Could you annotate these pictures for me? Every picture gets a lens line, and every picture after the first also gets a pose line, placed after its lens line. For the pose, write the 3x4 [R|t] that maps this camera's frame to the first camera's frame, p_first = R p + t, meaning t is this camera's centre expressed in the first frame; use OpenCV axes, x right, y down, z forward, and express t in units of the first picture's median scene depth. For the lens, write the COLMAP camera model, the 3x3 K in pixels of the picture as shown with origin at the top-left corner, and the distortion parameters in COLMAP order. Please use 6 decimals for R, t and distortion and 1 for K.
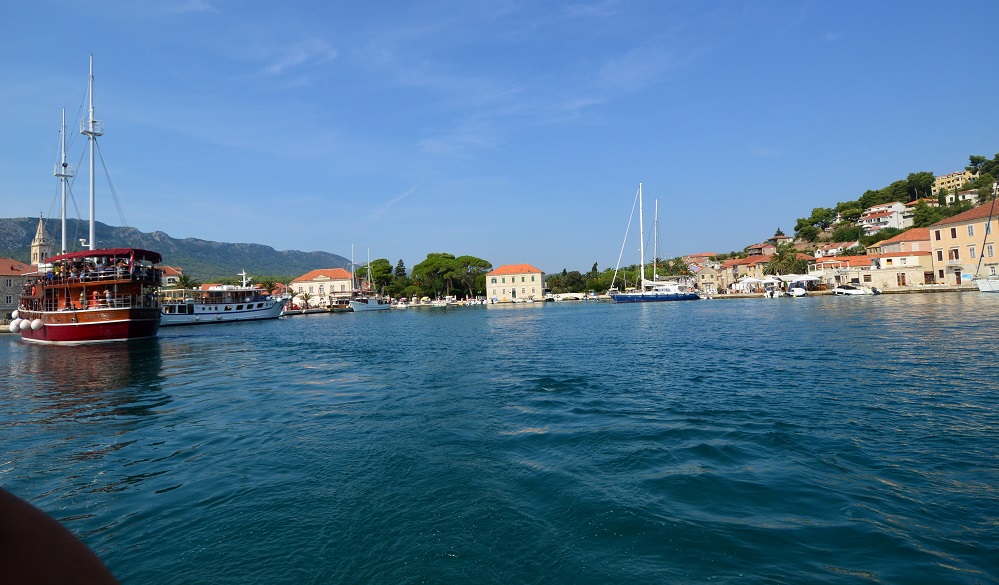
lens RADIAL K [[517.2, 0, 499.5], [0, 517.2, 292.5], [0, 0, 1]] dist [0.000062, 0.000011]
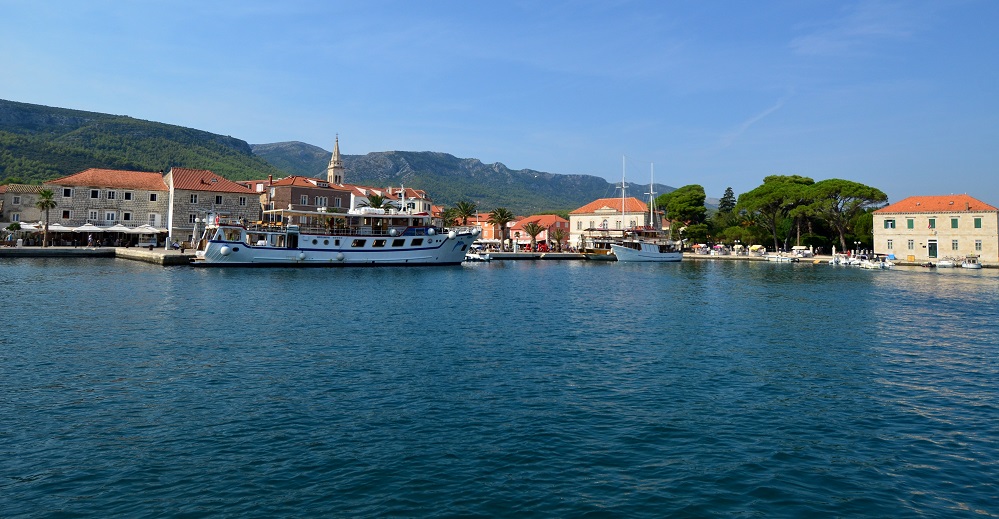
lens RADIAL K [[606.5, 0, 499.8], [0, 606.5, 201.7], [0, 0, 1]] dist [-0.001520, -0.001234]
pose [[0.825333, 0.021104, -0.564252, 0.010170], [-0.051220, 0.997980, -0.037595, -0.000338], [0.562319, 0.059930, 0.824746, 0.214691]]
